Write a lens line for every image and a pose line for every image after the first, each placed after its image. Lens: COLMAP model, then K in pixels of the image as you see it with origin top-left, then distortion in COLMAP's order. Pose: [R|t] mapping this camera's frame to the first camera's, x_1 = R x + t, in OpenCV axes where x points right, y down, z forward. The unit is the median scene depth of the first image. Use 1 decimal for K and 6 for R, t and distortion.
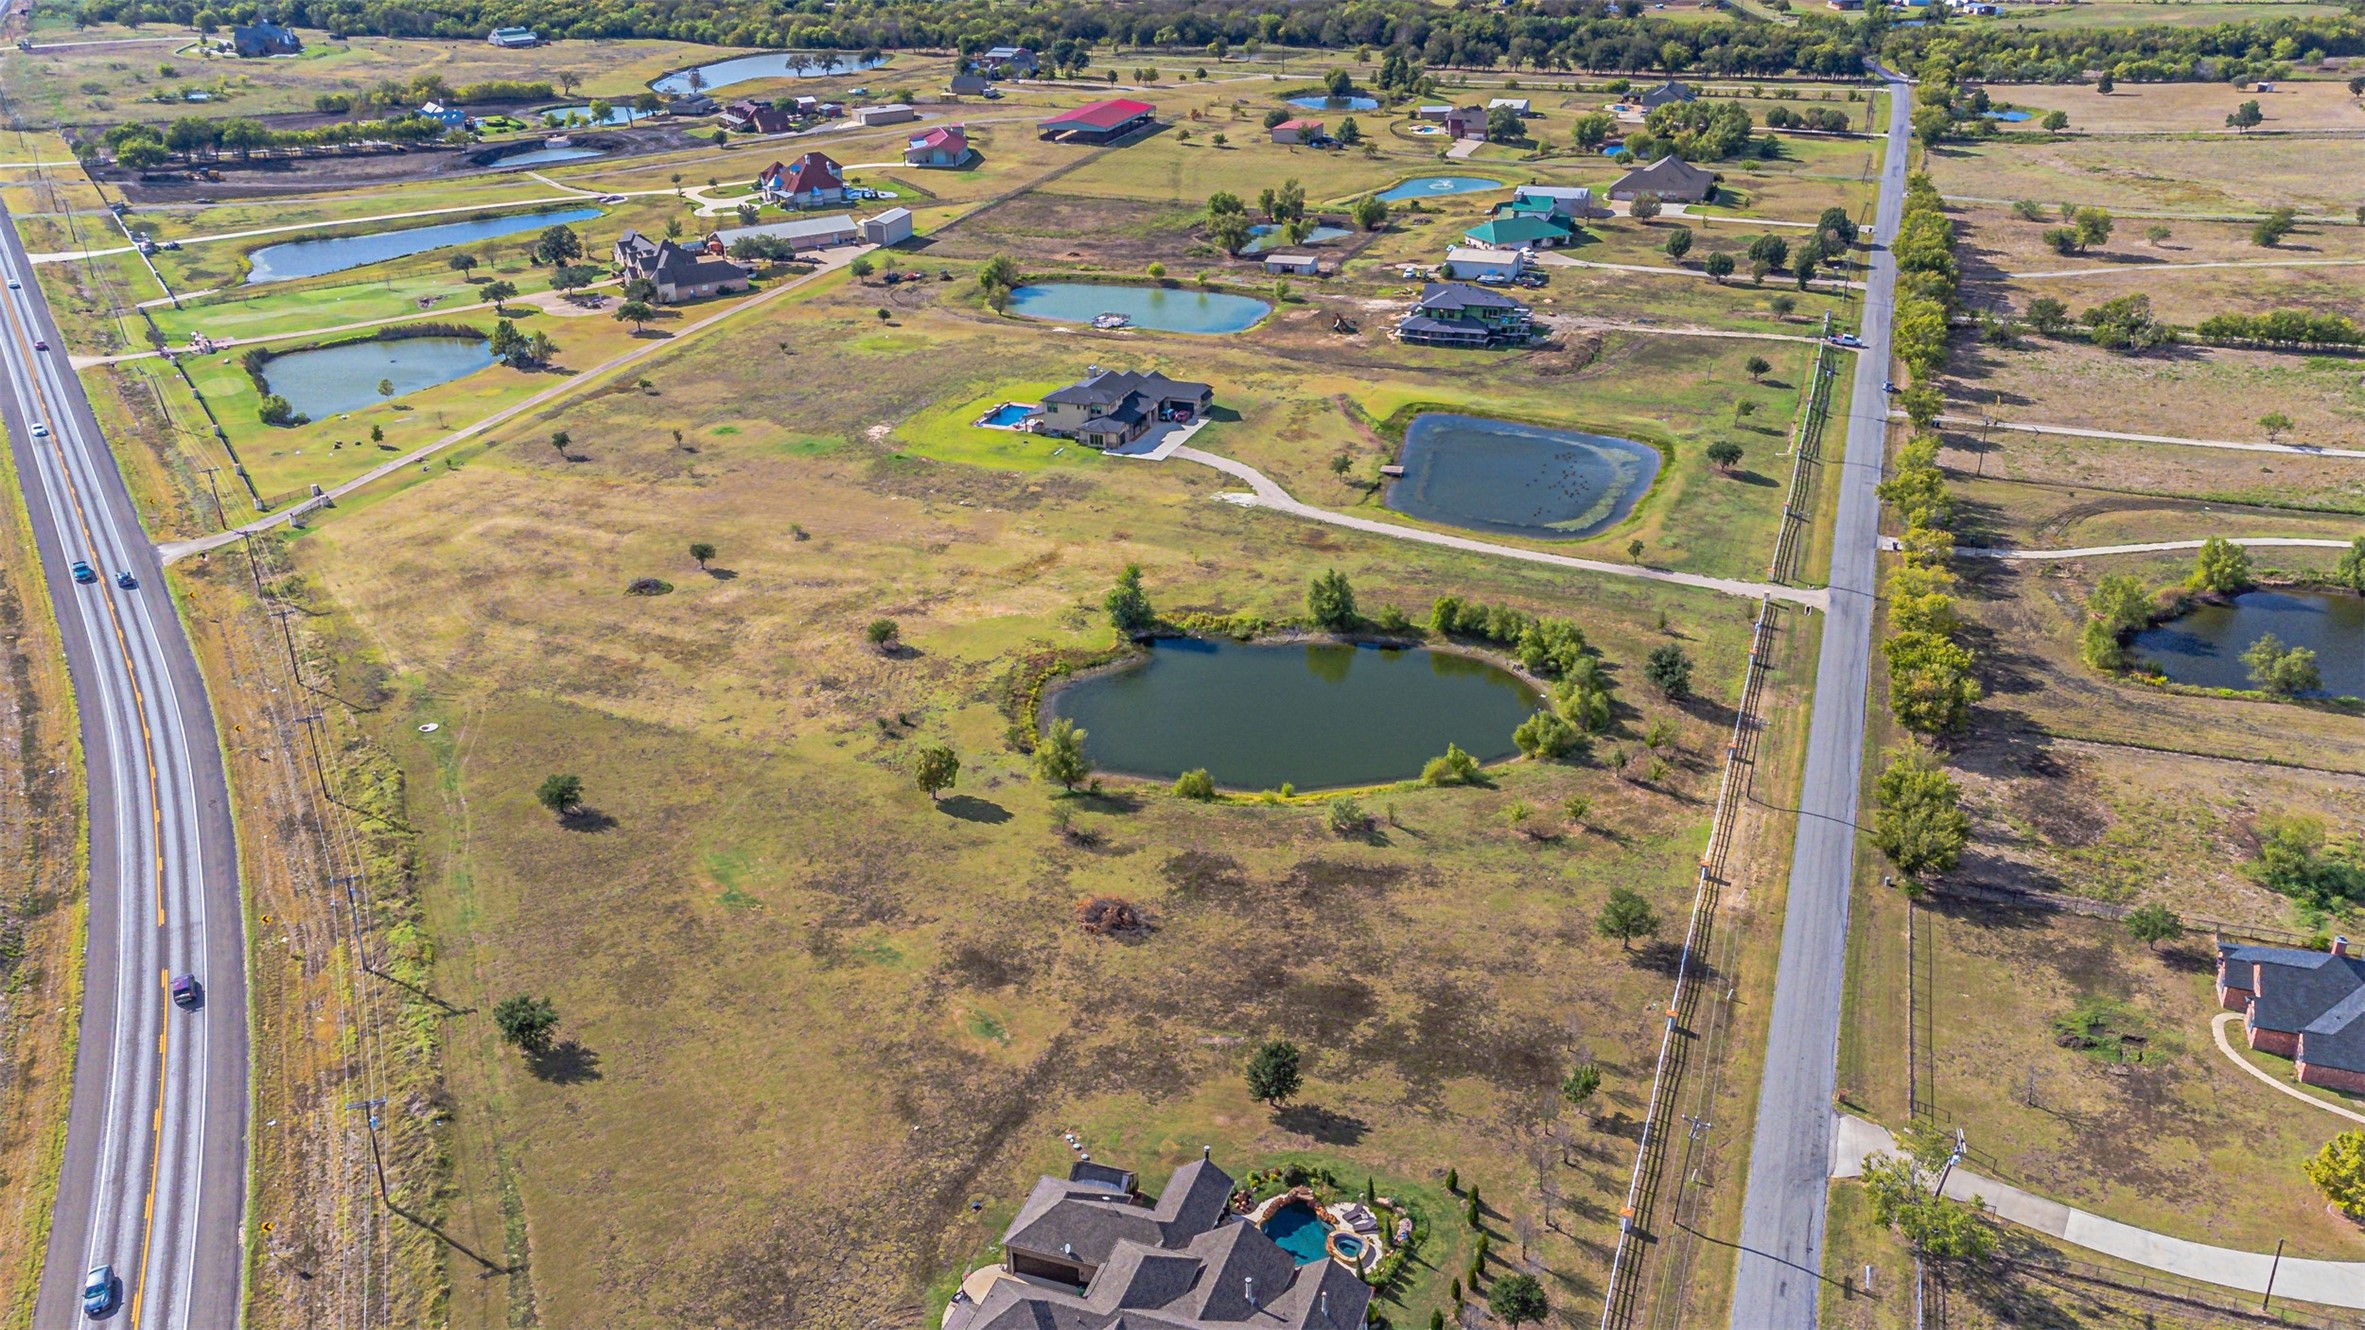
lens RADIAL K [[1909.6, 0, 1182.5], [0, 1909.6, 665.0], [0, 0, 1]] dist [0.054053, 0.007358]
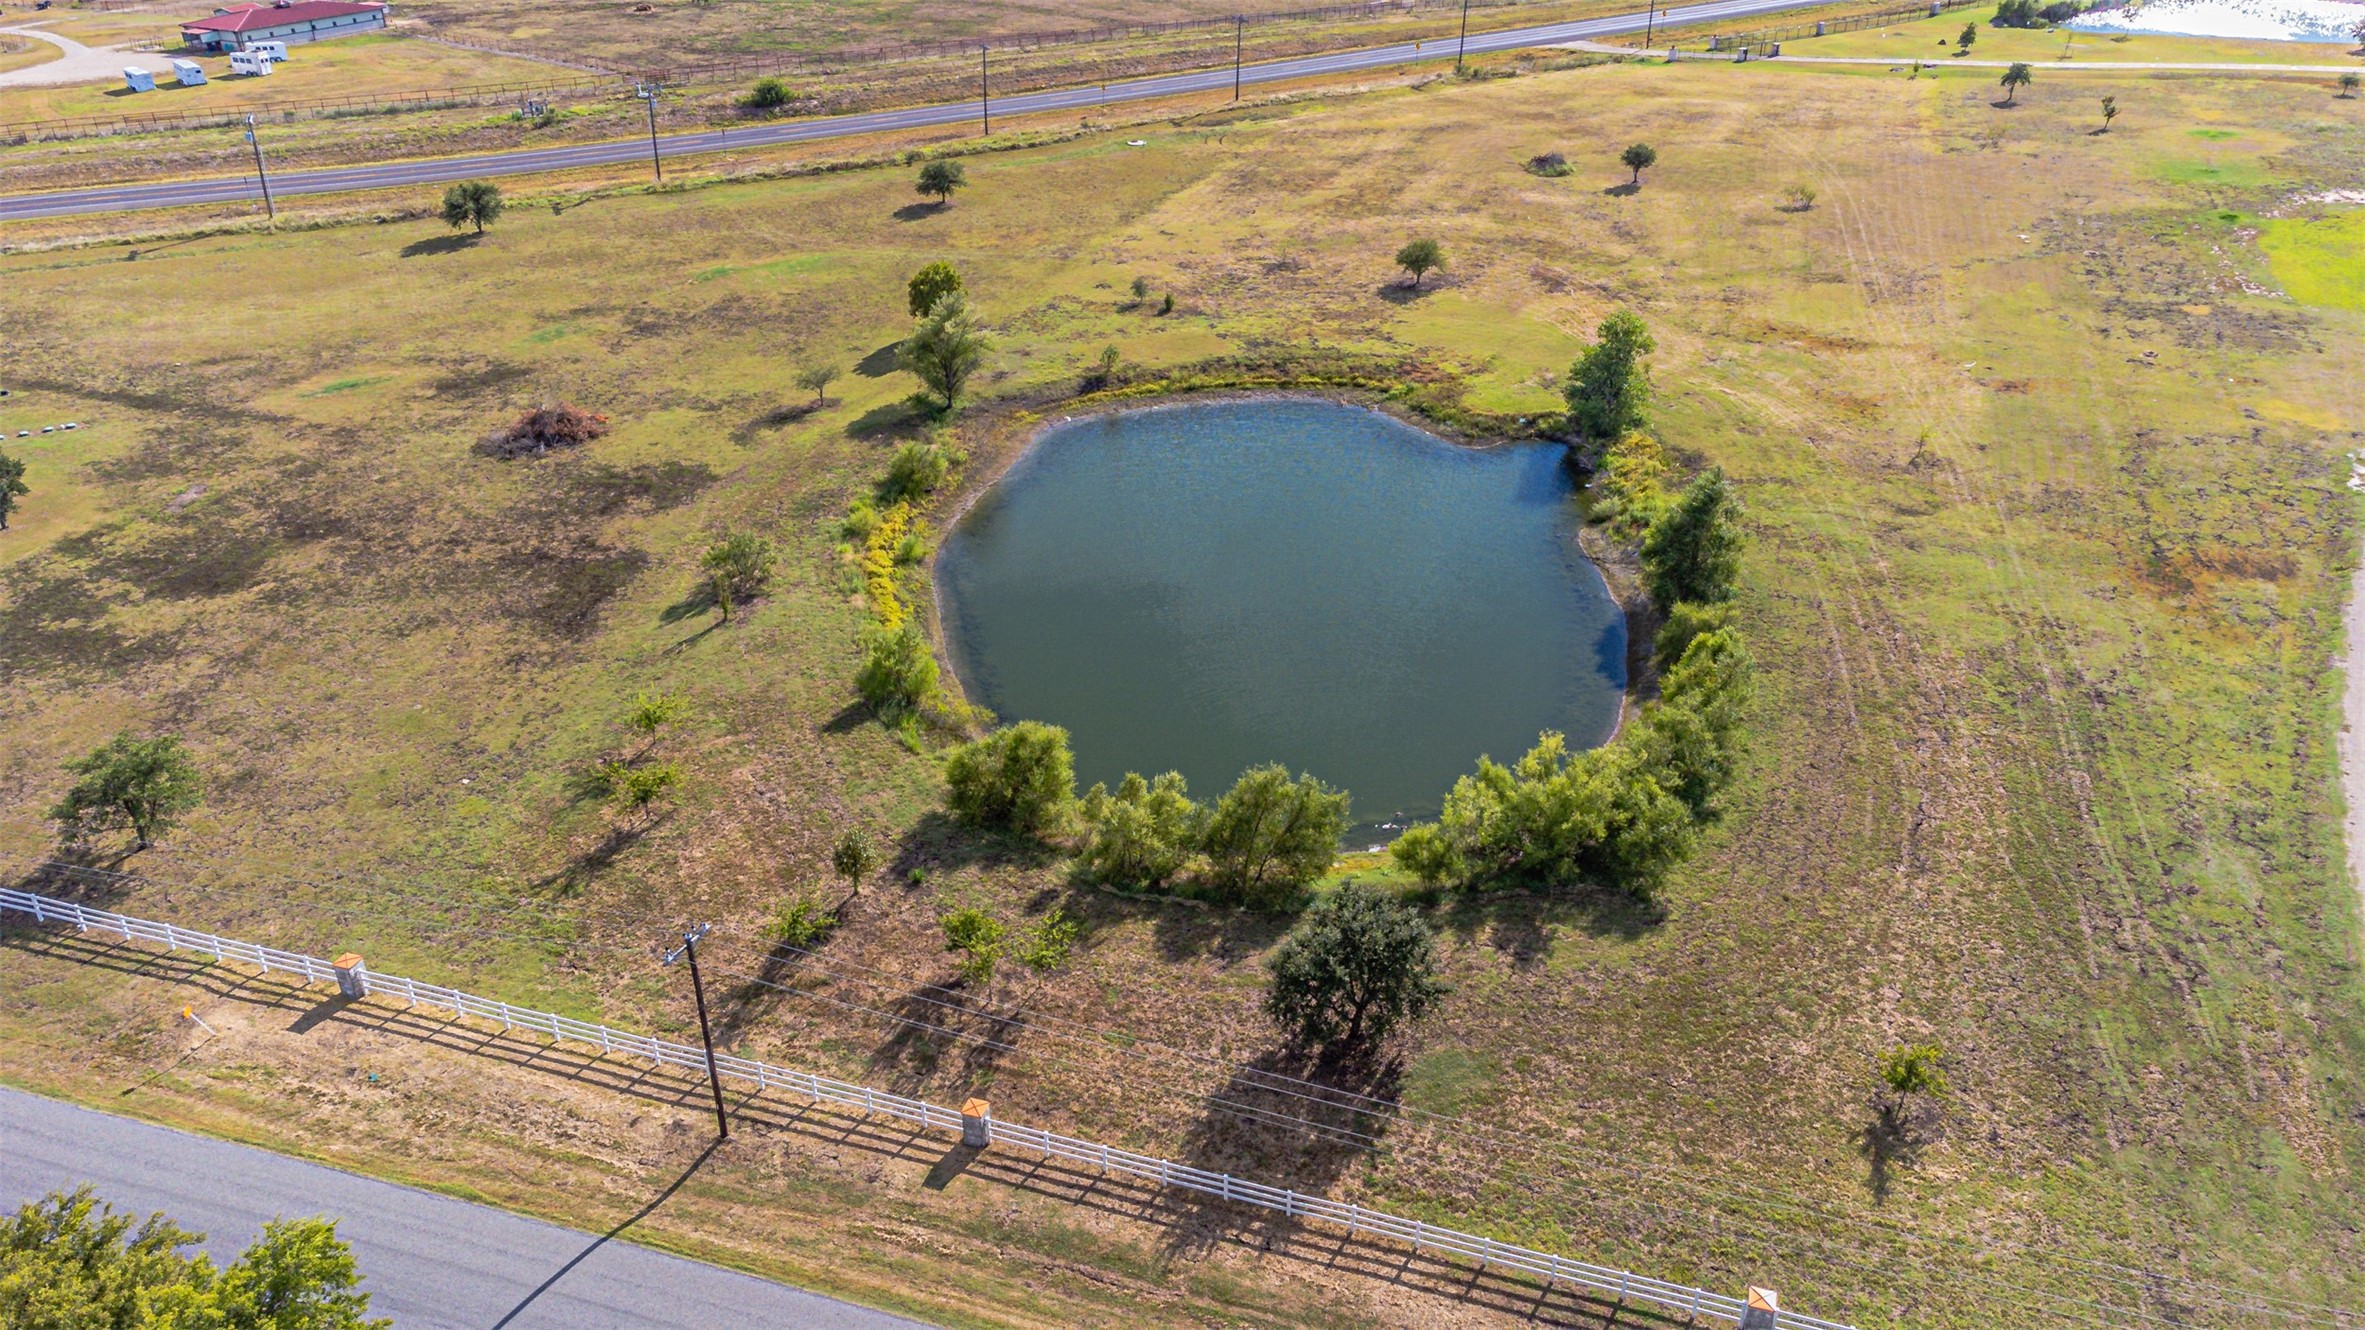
lens RADIAL K [[1779.1, 0, 1179.6], [0, 1779.1, 657.2], [0, 0, 1]] dist [0.008697, 0.093370]
pose [[0.026646, 0.494243, -0.868915, 0.461977], [-0.405433, 0.799867, 0.442535, -0.150462], [0.913736, 0.340495, 0.221696, 0.849177]]
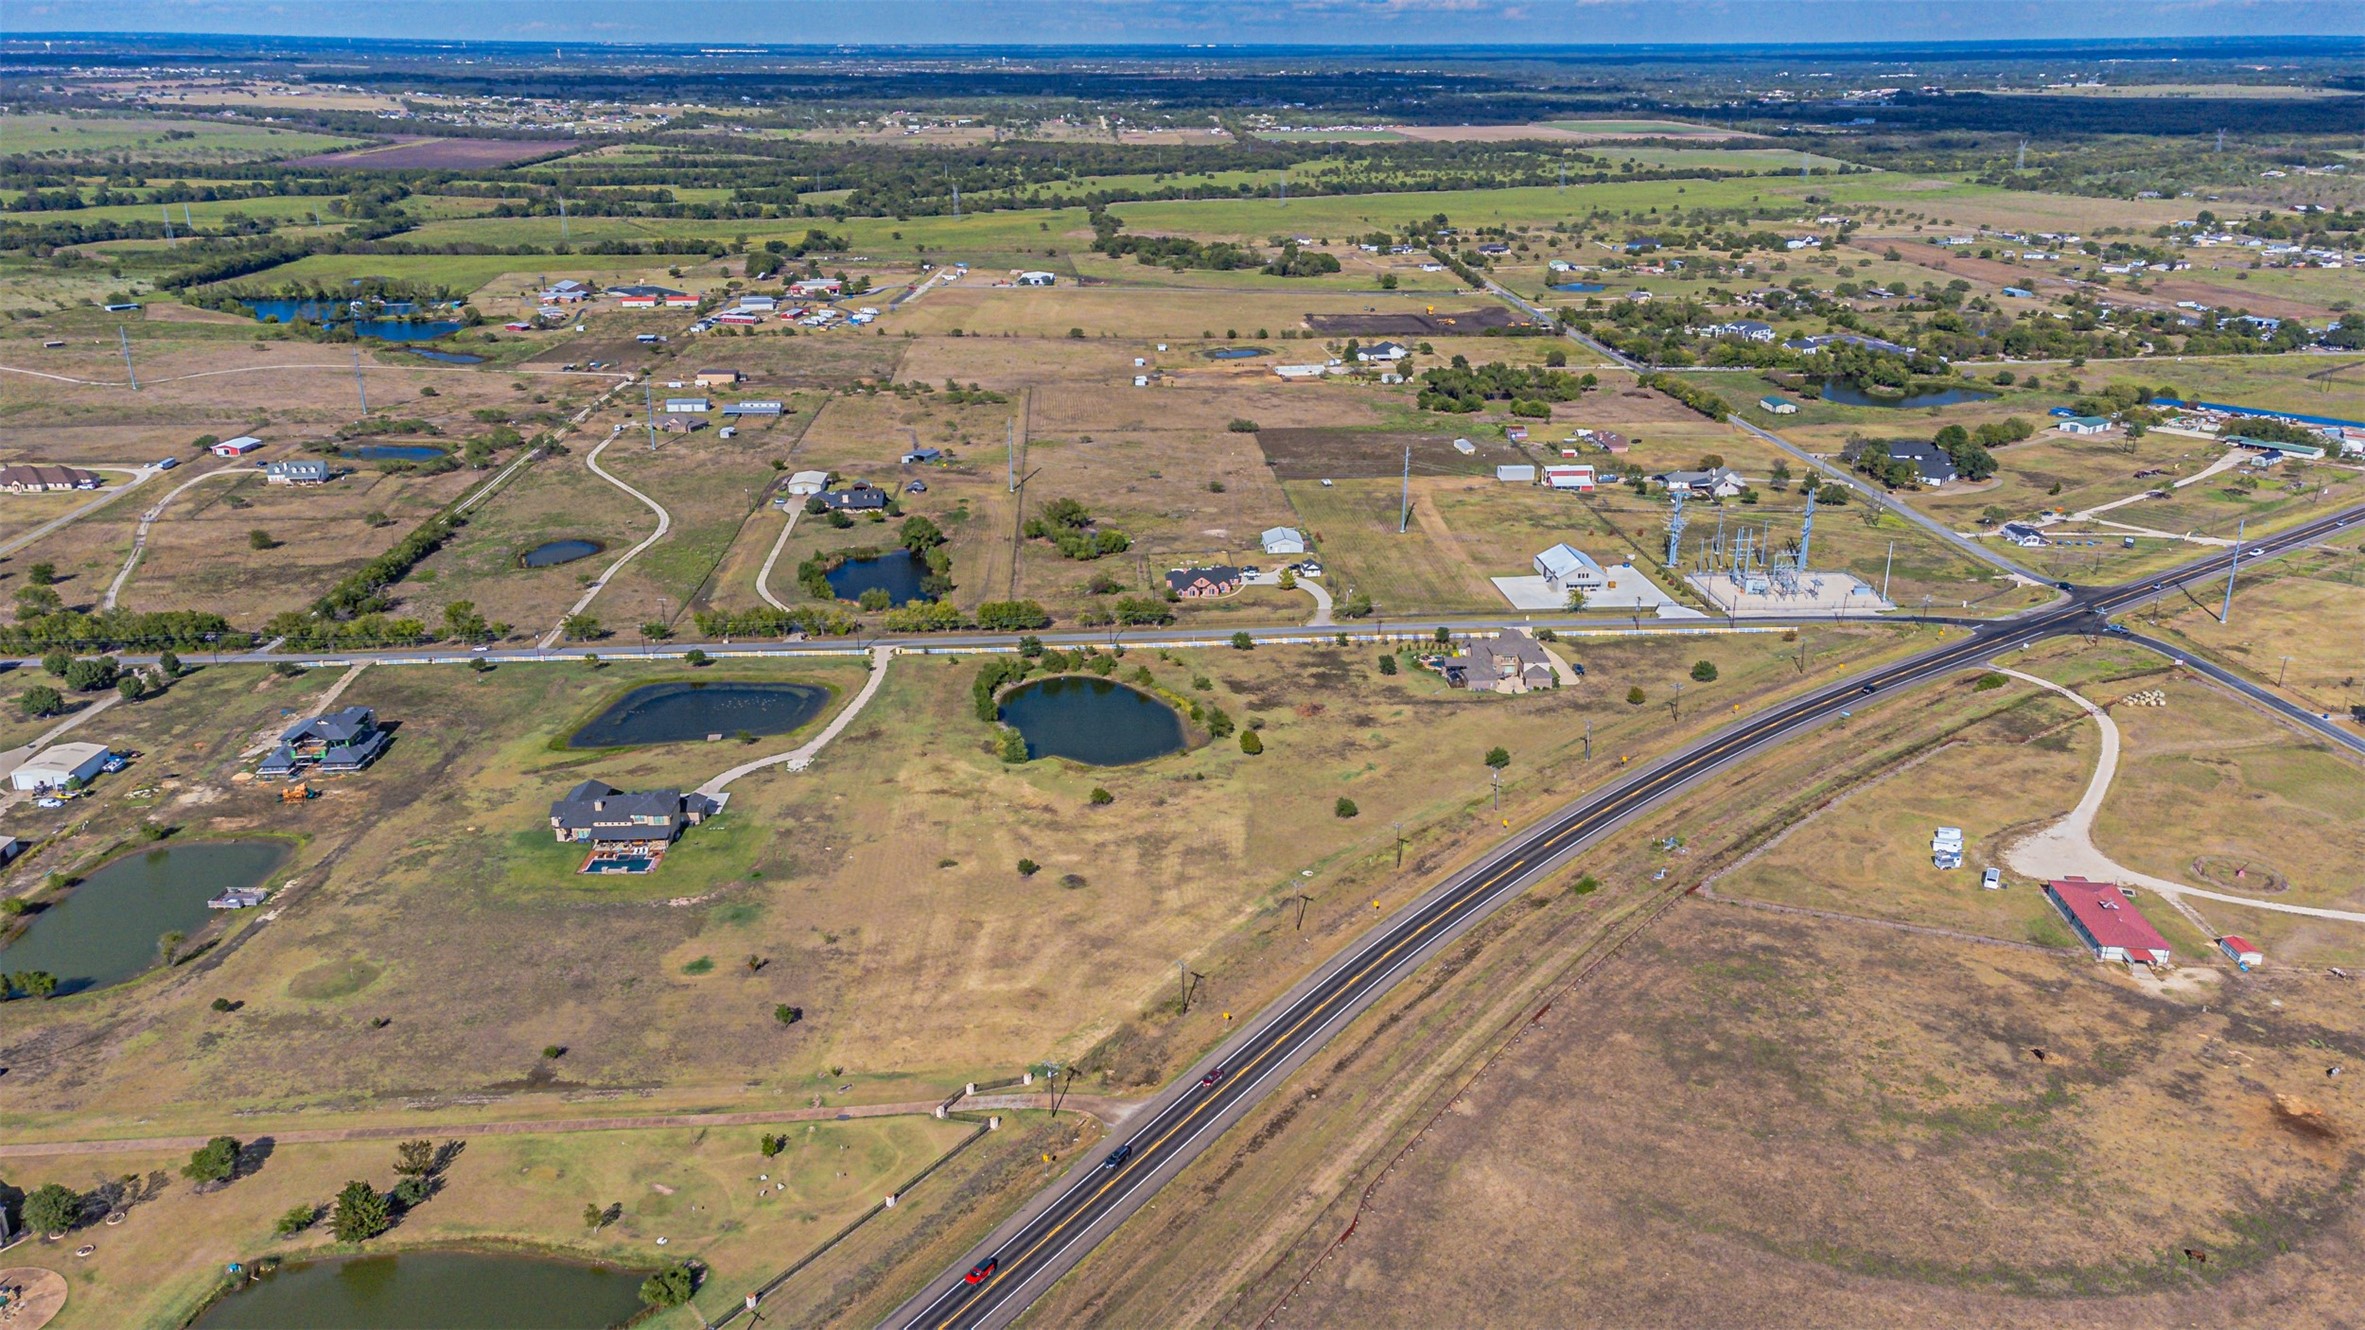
lens RADIAL K [[1769.0, 0, 1179.5], [0, 1769.0, 664.3], [0, 0, 1]] dist [0.047710, 0.011984]
pose [[-0.388704, -0.290950, 0.874218, -1.512369], [0.394011, 0.805205, 0.443171, -0.771539], [-0.832865, 0.516714, -0.198349, 1.211367]]
